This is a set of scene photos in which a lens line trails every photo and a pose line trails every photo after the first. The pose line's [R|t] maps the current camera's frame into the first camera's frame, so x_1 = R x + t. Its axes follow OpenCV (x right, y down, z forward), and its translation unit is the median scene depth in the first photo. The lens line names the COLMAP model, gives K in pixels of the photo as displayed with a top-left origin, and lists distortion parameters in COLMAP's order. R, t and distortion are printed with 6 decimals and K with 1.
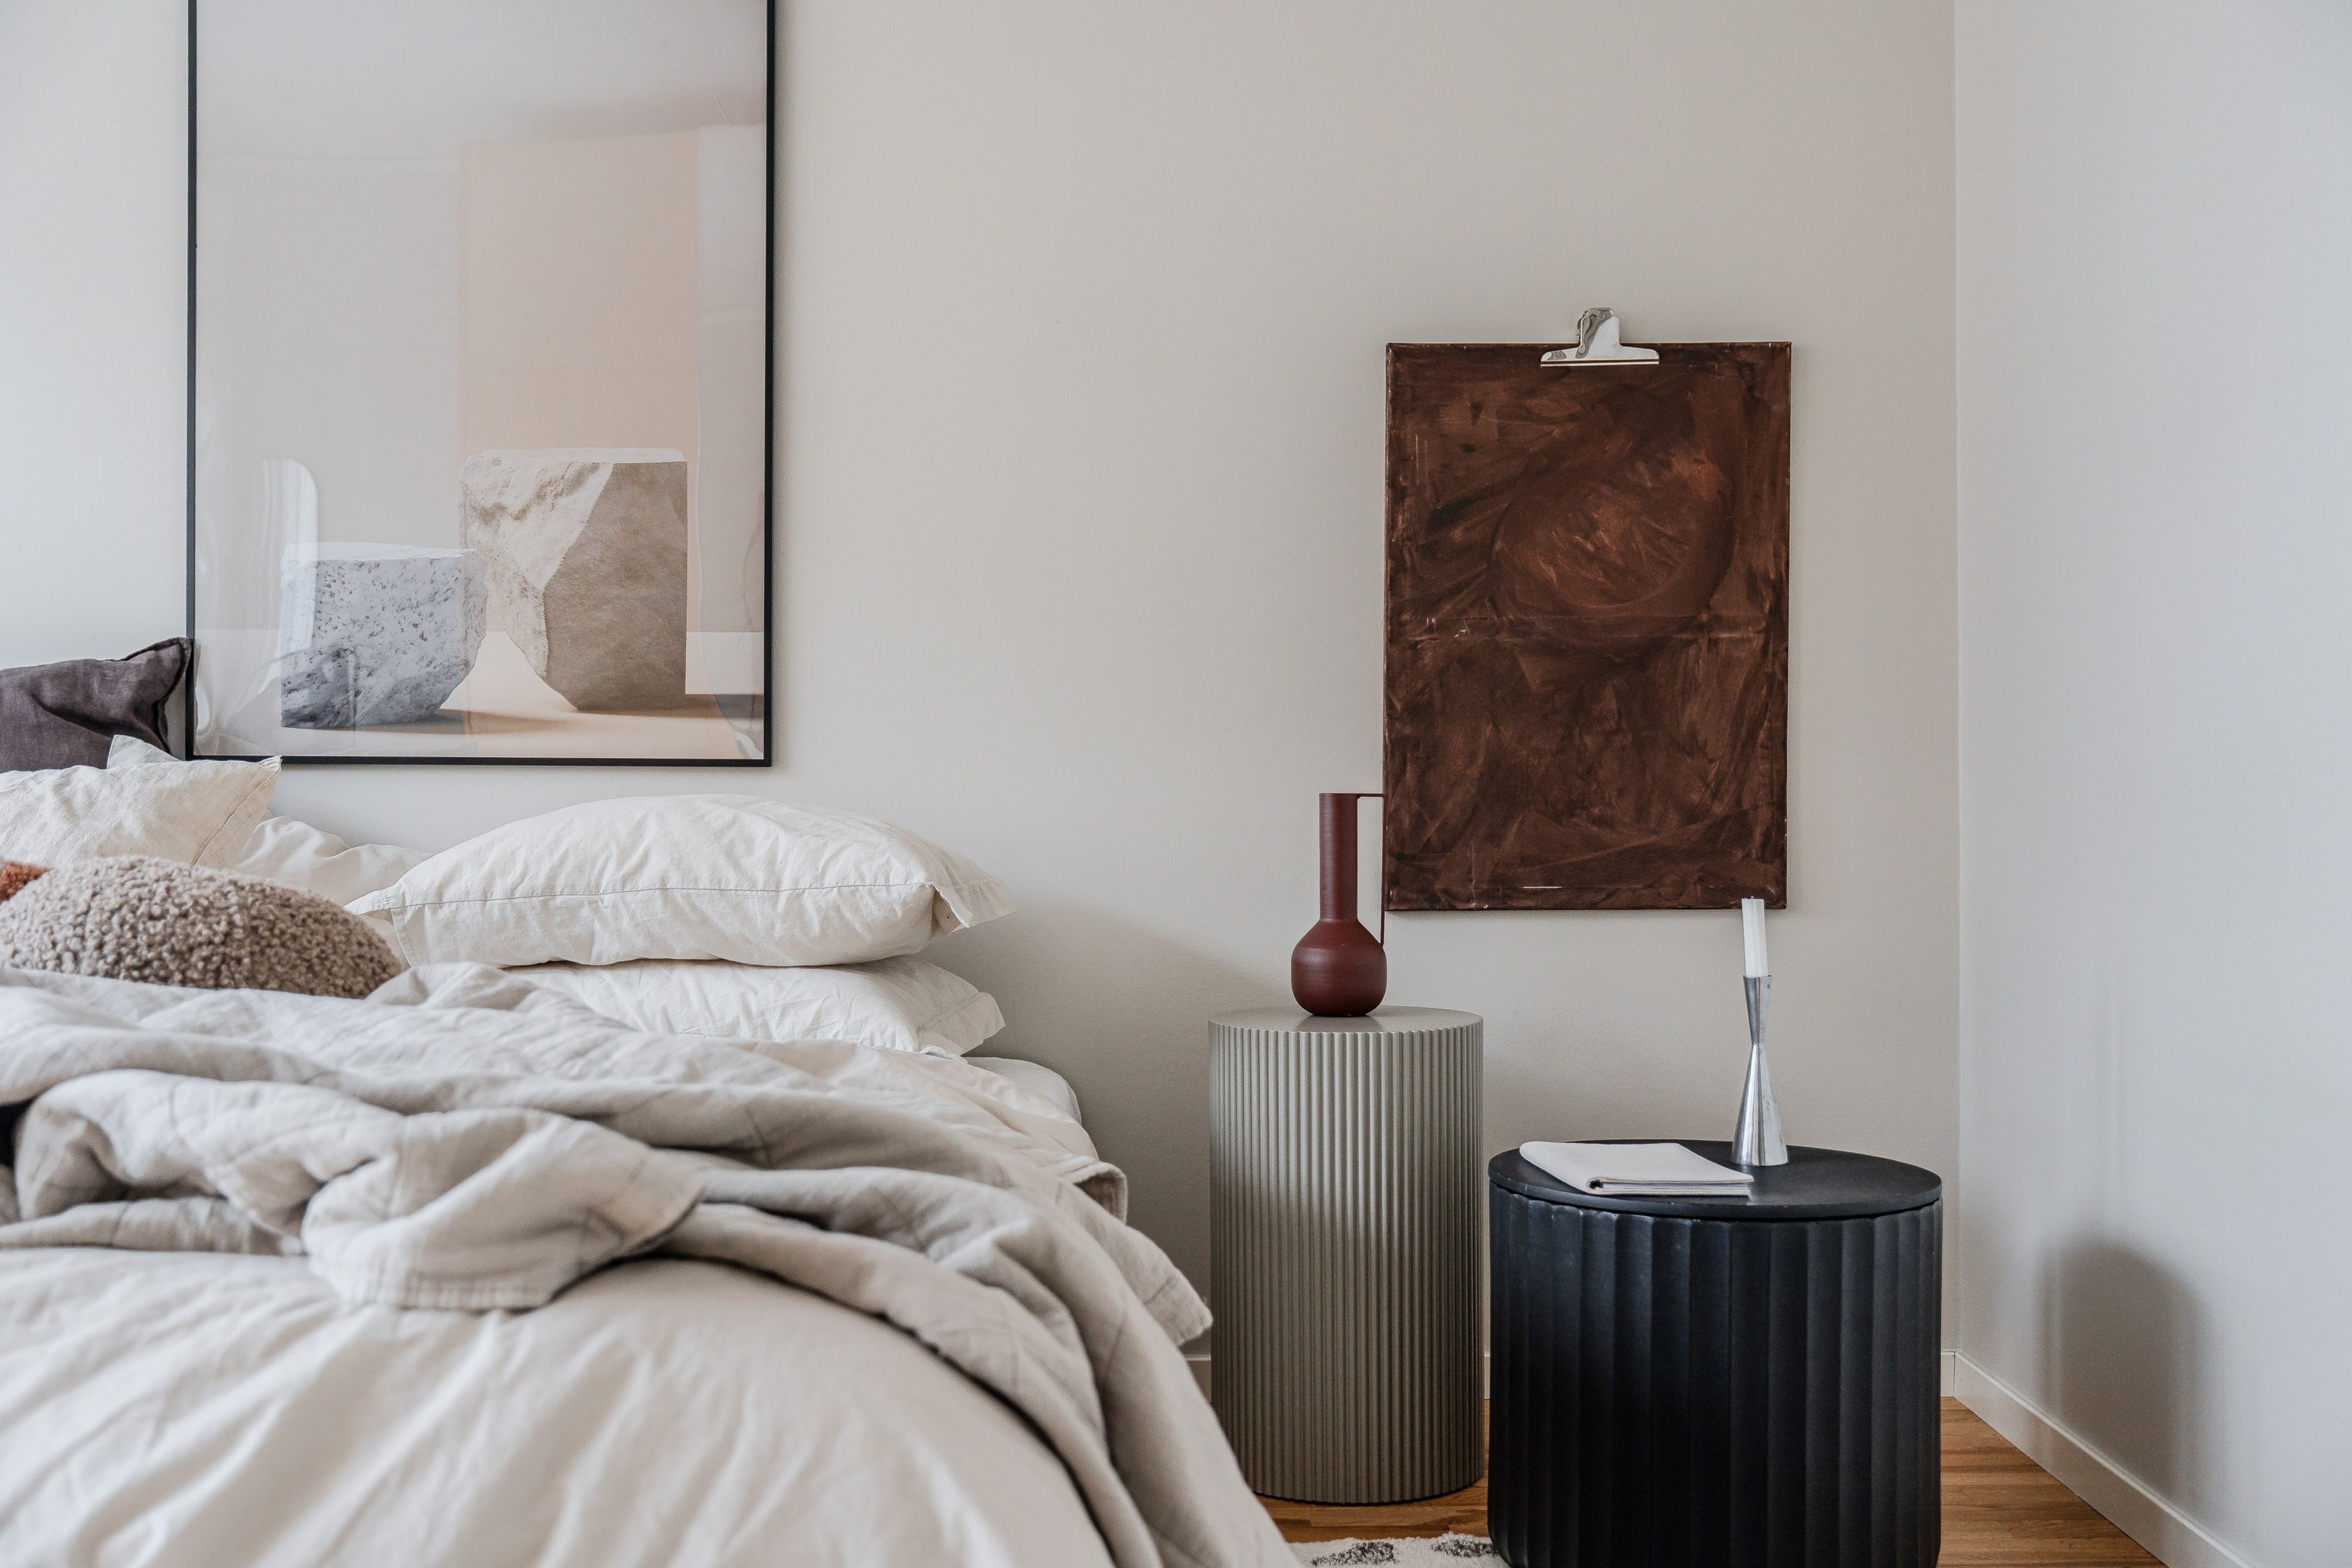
lens RADIAL K [[2518.7, 0, 1175.3], [0, 2518.7, 792.0], [0, 0, 1]] dist [0.021029, 0.000000]
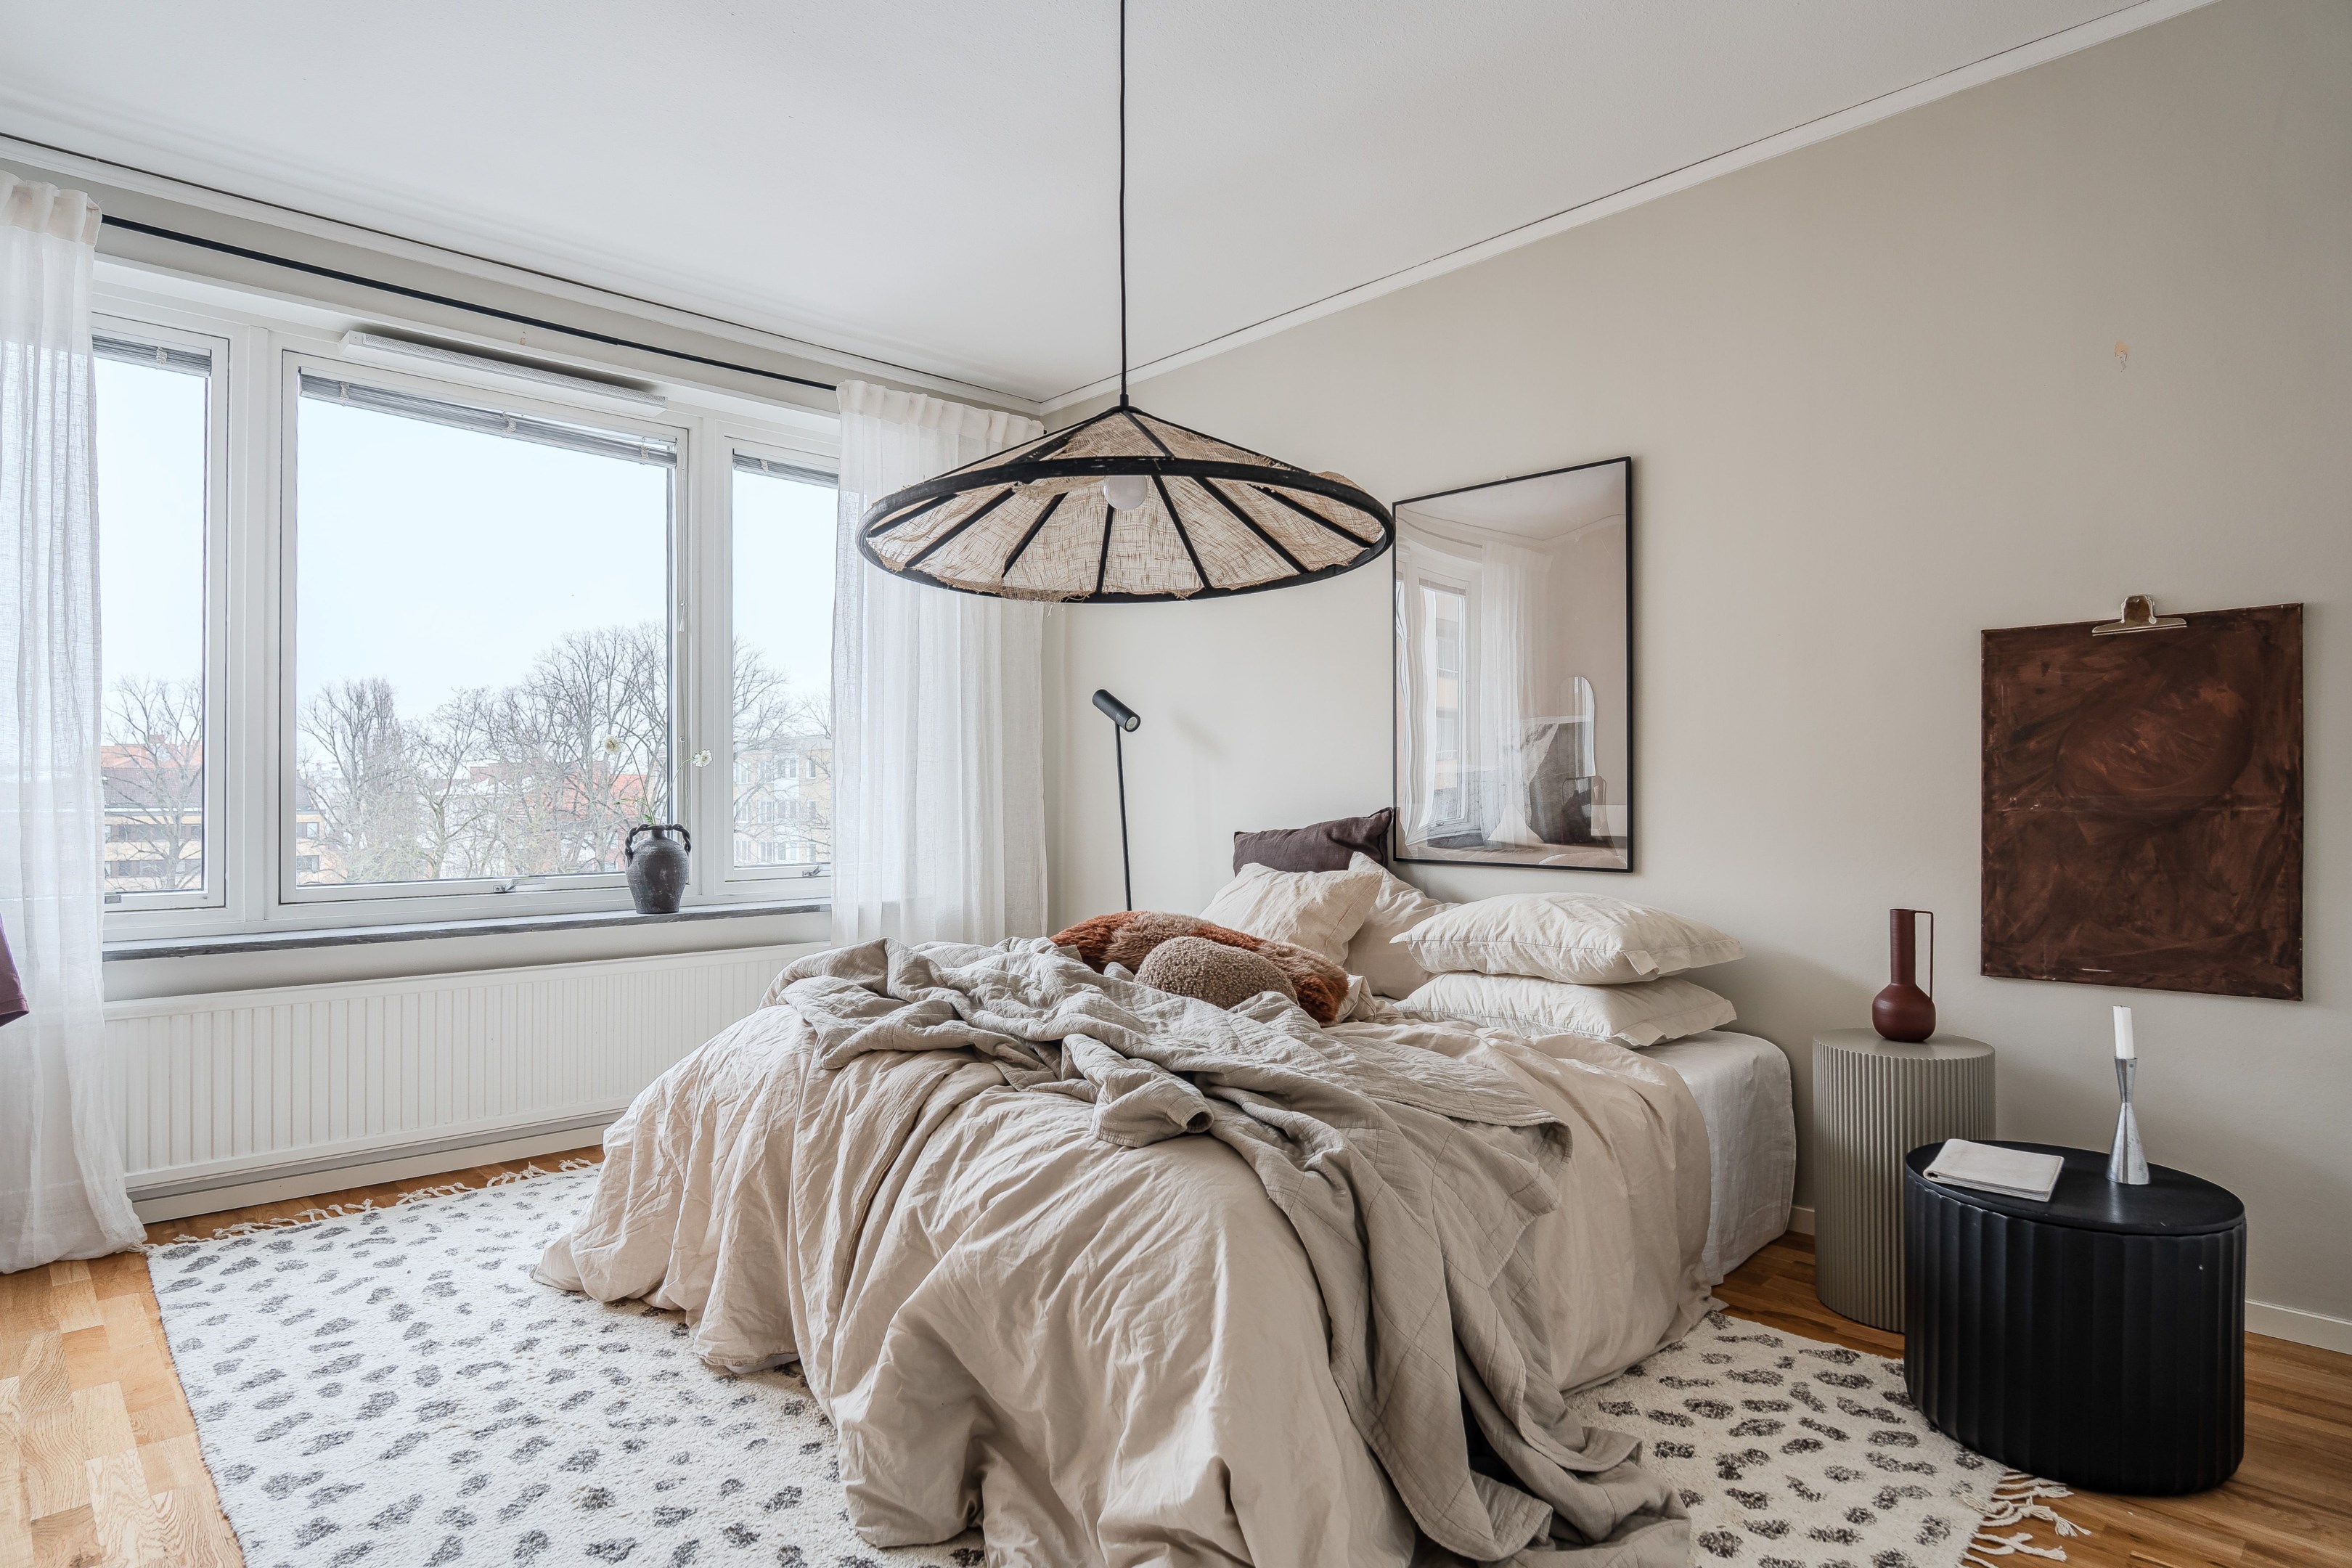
lens RADIAL K [[1294.0, 0, 1154.2], [0, 1294.0, 785.5], [0, 0, 1]] dist [-0.018872, 0.002106]
pose [[0.675314, -0.009015, -0.737475, 0.336957], [0.006227, 0.999959, -0.006521, -0.074765], [0.737504, -0.000189, 0.675343, 0.035807]]
